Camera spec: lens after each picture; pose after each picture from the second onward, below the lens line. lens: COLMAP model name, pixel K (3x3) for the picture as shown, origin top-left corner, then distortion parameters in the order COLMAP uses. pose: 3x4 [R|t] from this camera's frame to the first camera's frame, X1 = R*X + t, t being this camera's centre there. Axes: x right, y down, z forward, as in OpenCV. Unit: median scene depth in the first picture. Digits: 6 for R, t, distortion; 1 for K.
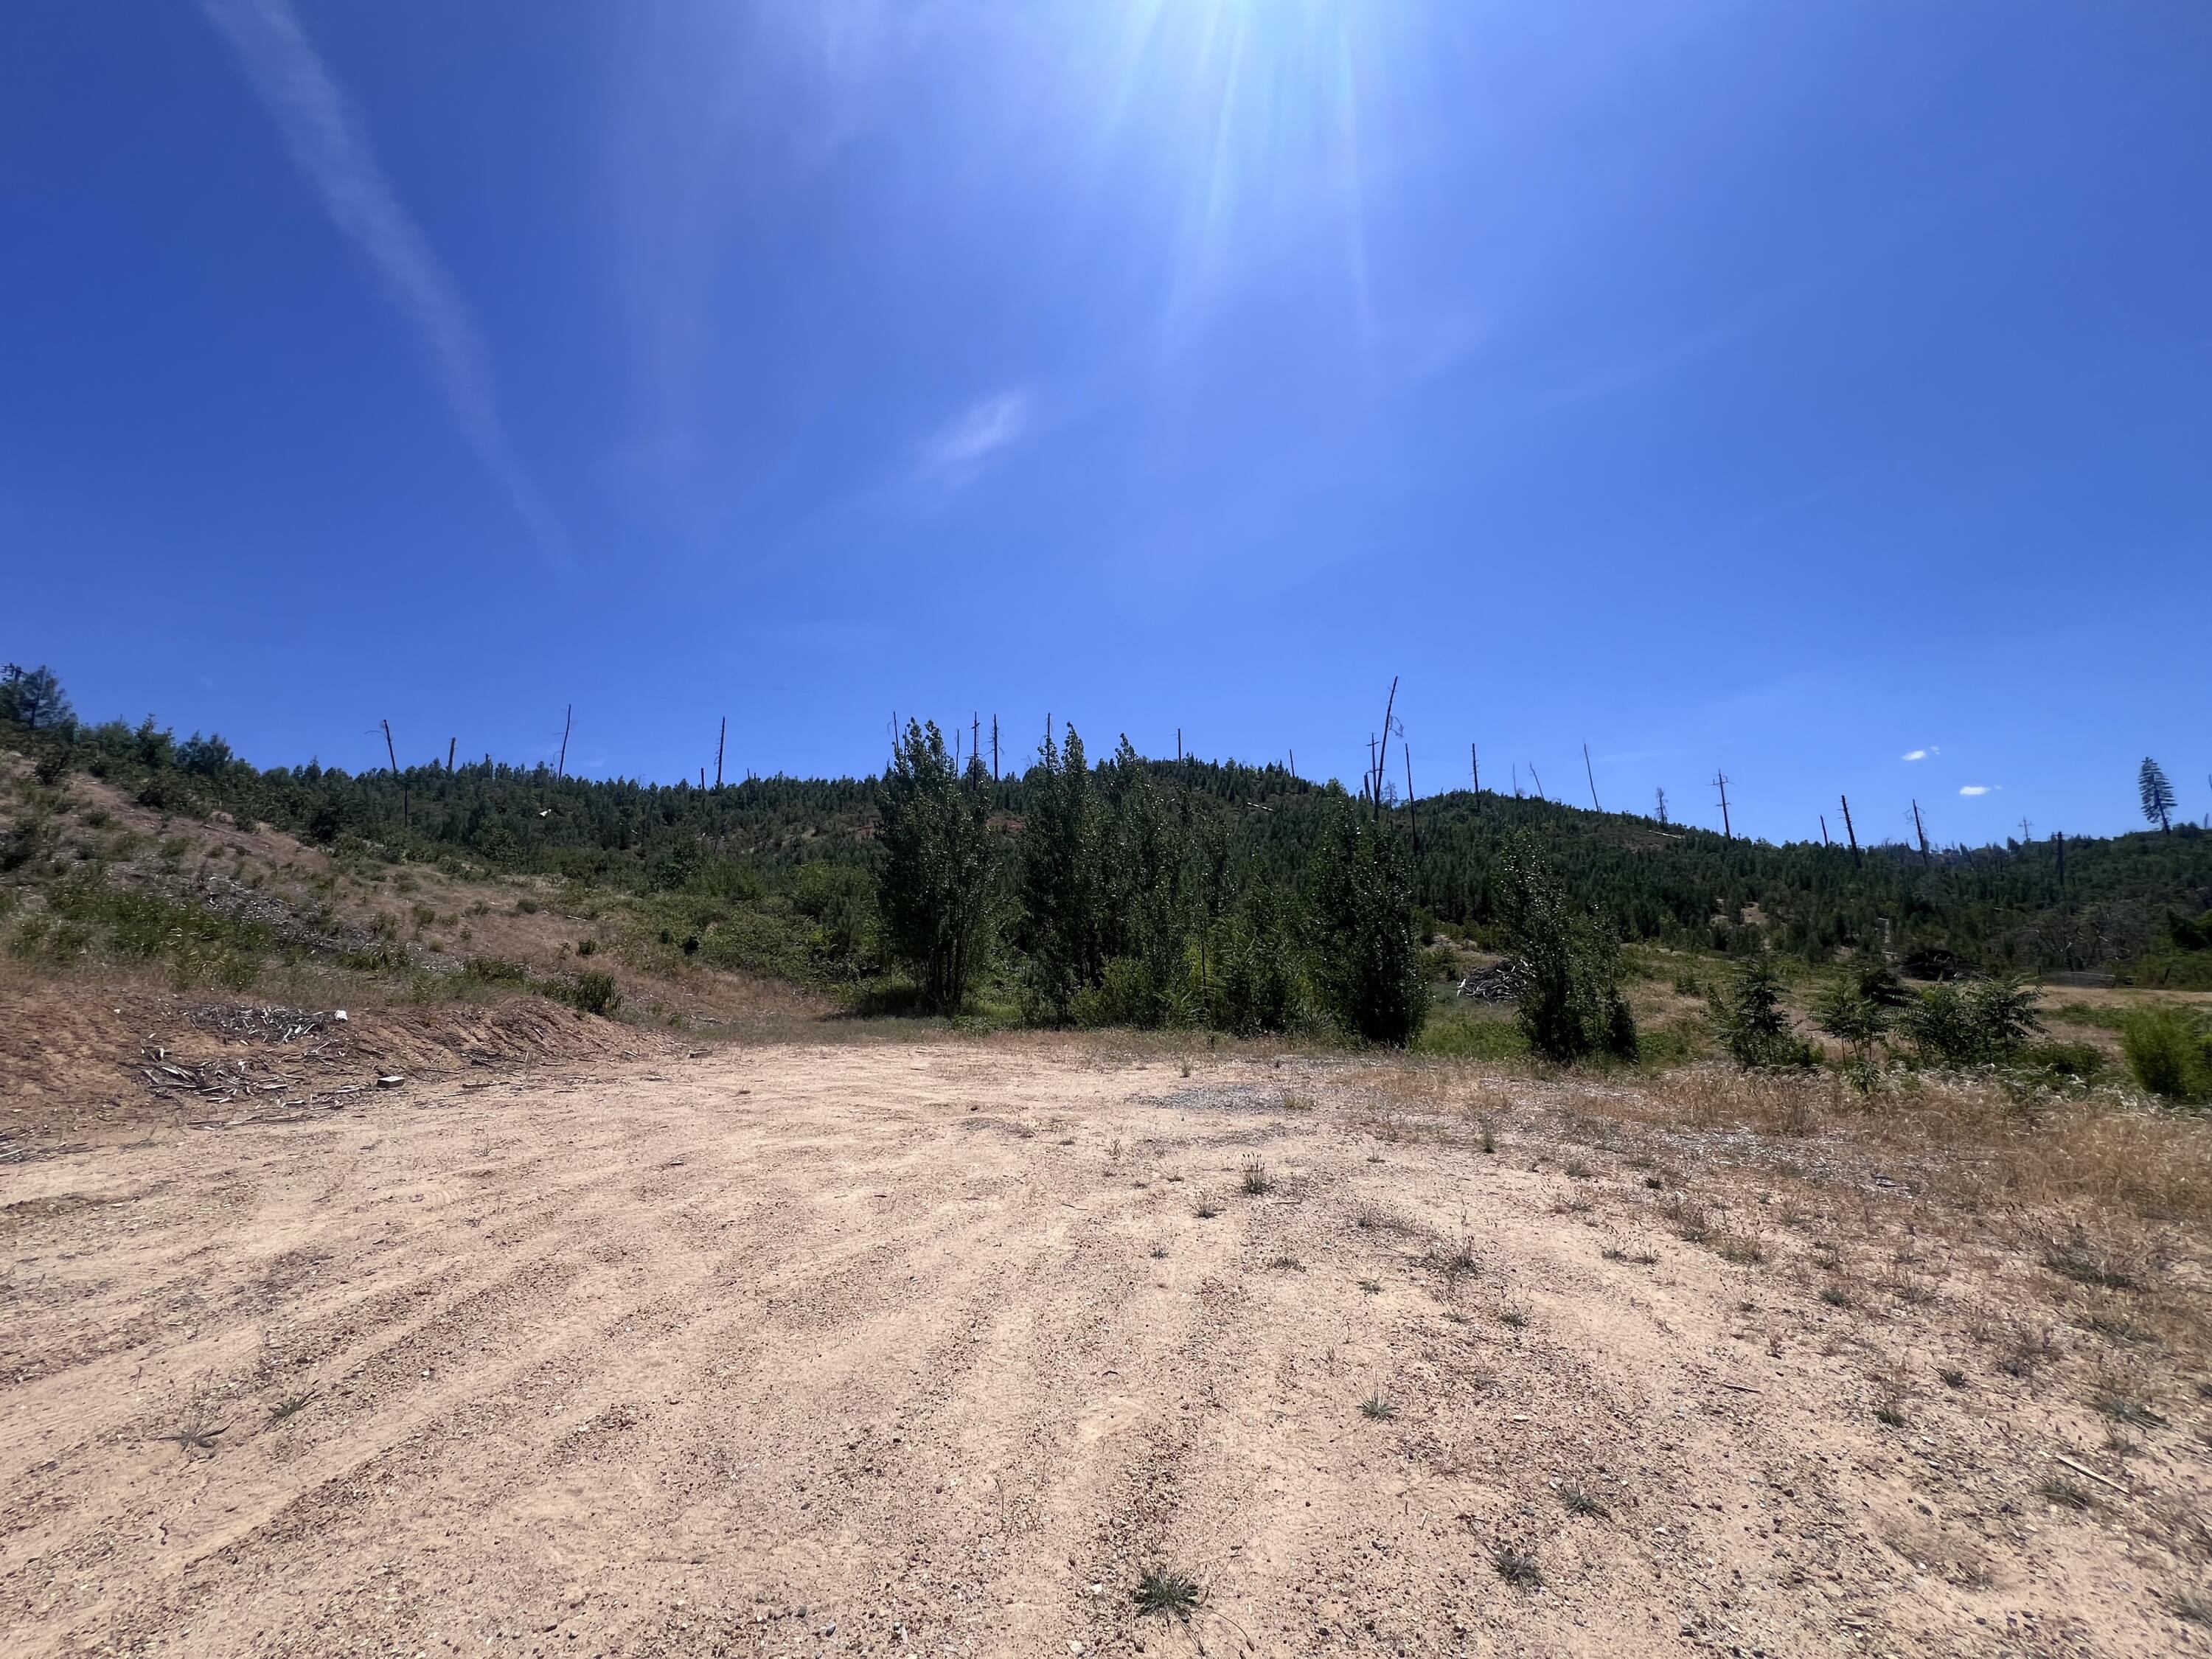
lens RADIAL K [[883.1, 0, 1100.3], [0, 883.1, 827.7], [0, 0, 1]] dist [-0.006880, 0.003346]
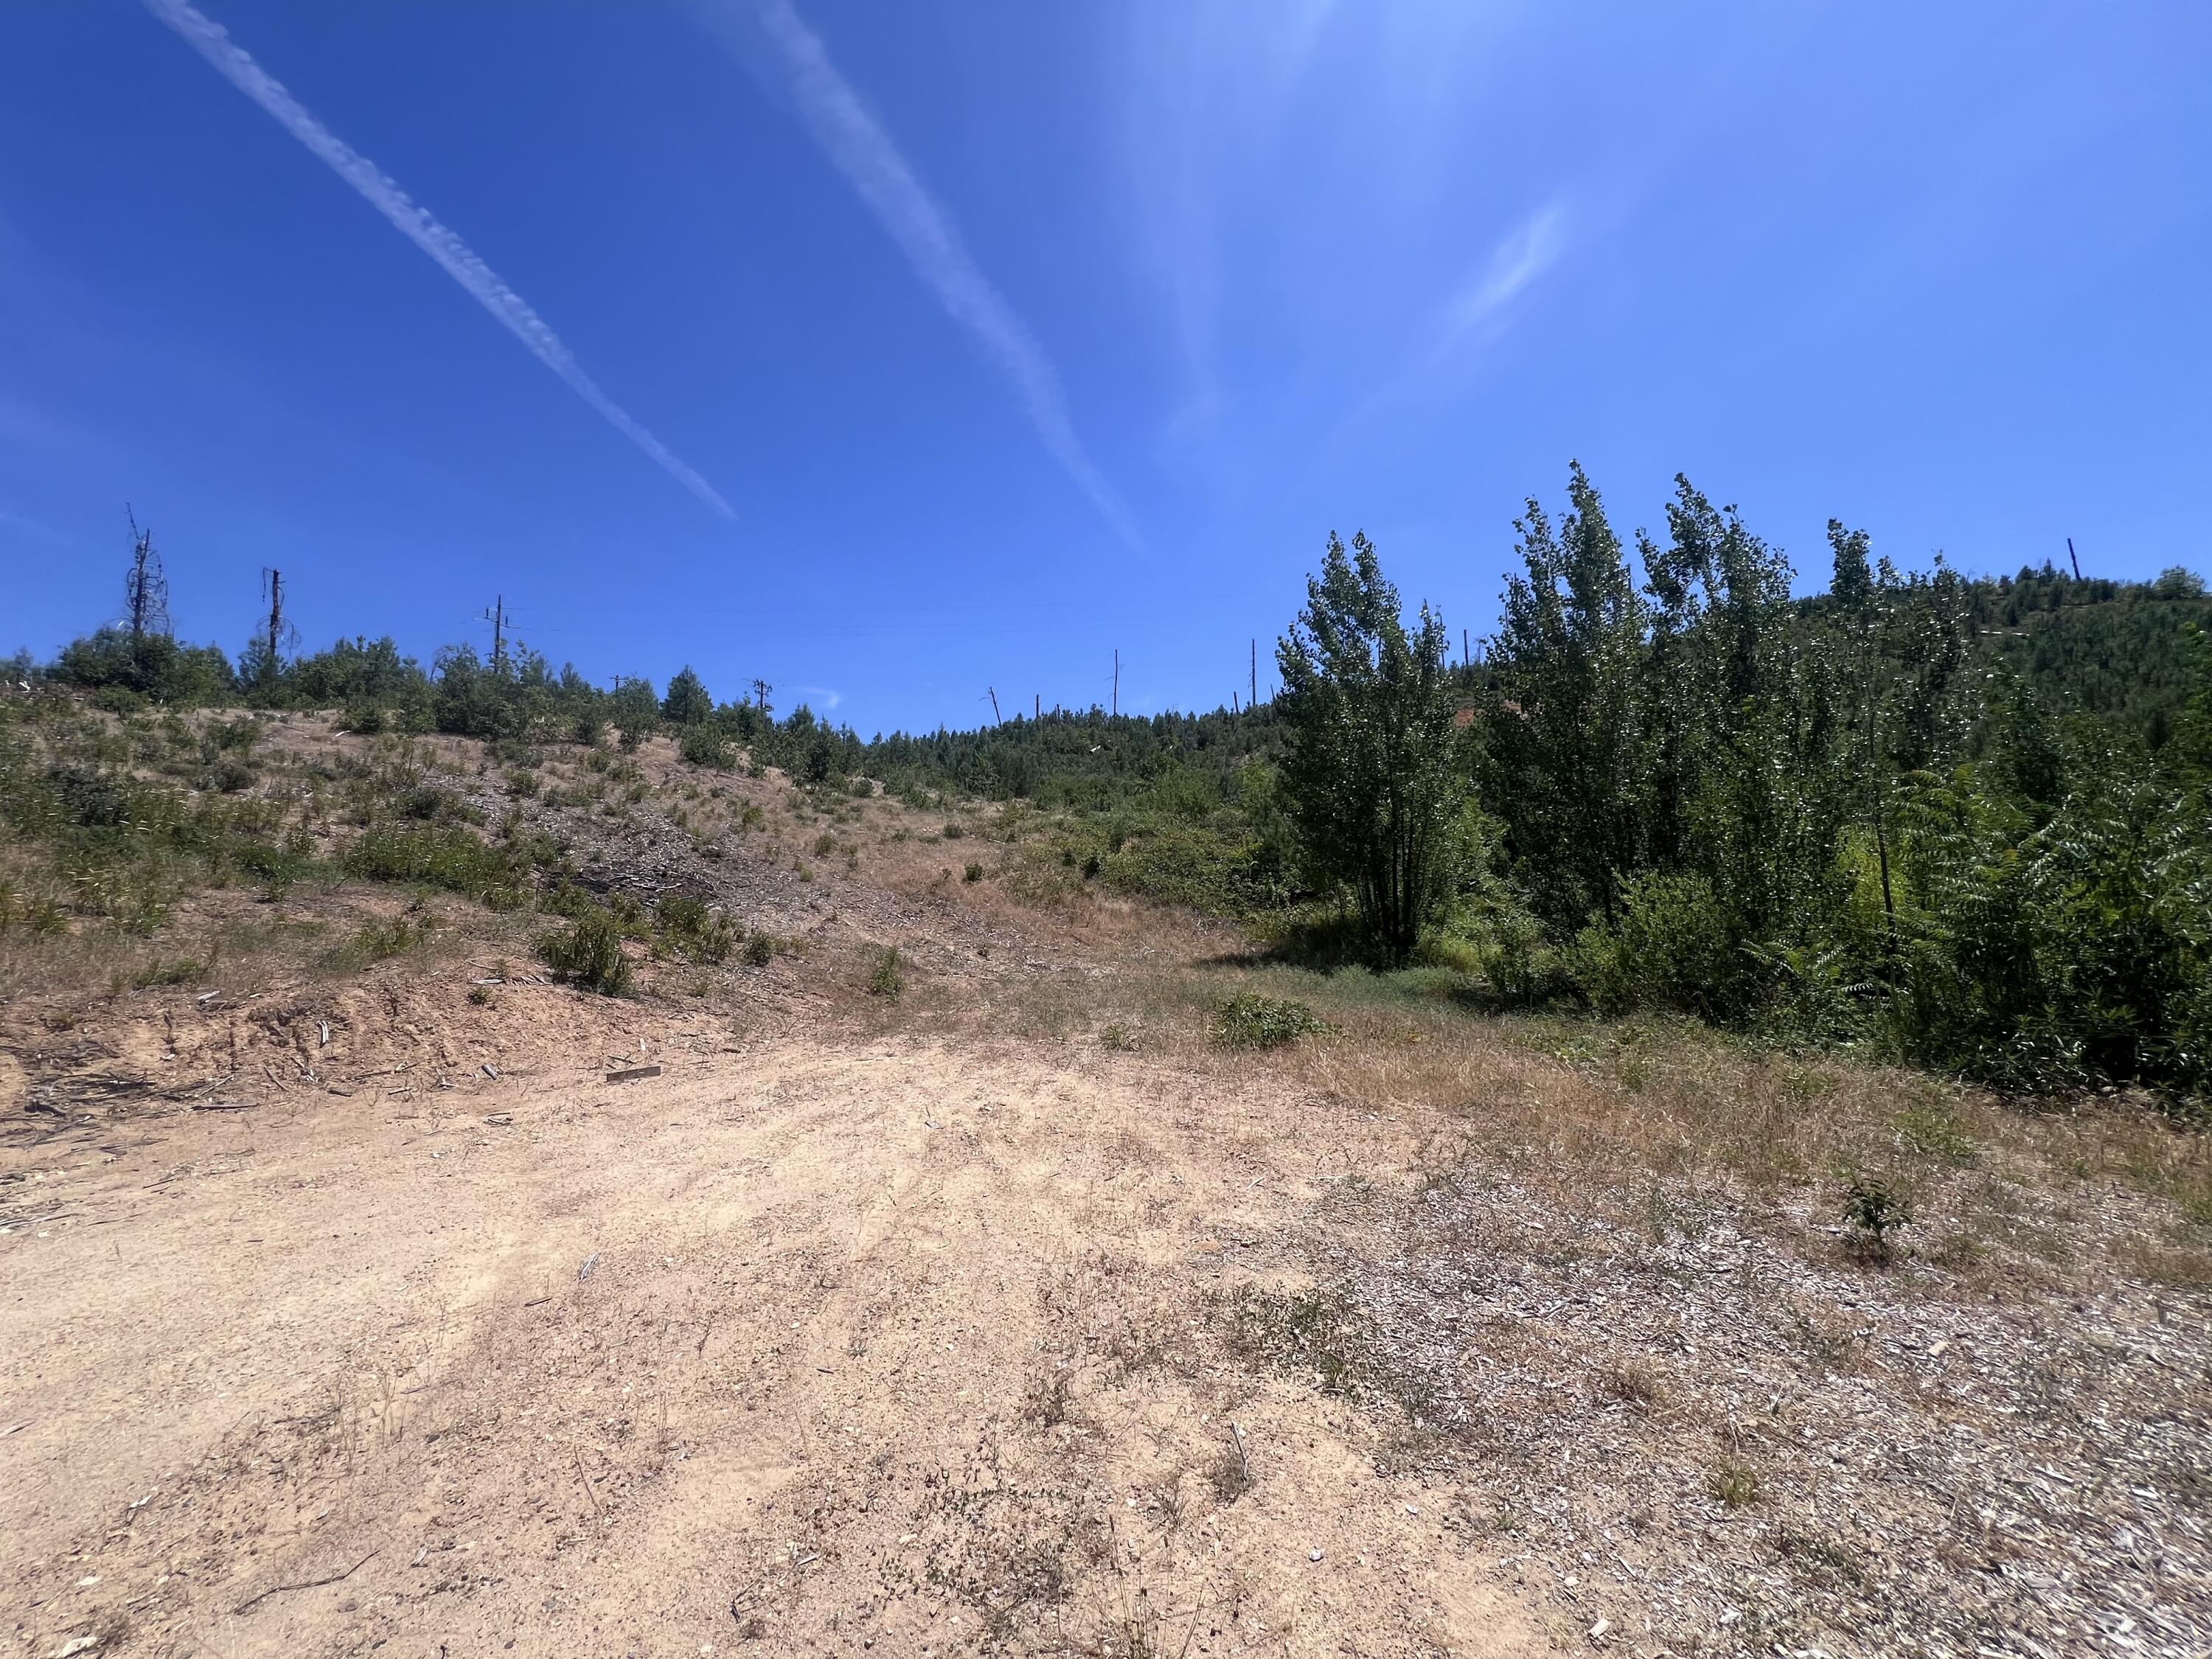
lens RADIAL K [[883.1, 0, 1100.3], [0, 883.1, 827.7], [0, 0, 1]] dist [-0.006880, 0.003346]
pose [[0.810293, -0.050291, -0.583863, 0.042708], [0.105712, 0.992511, 0.061218, 0.042062], [0.576411, -0.111325, 0.809541, 0.303514]]
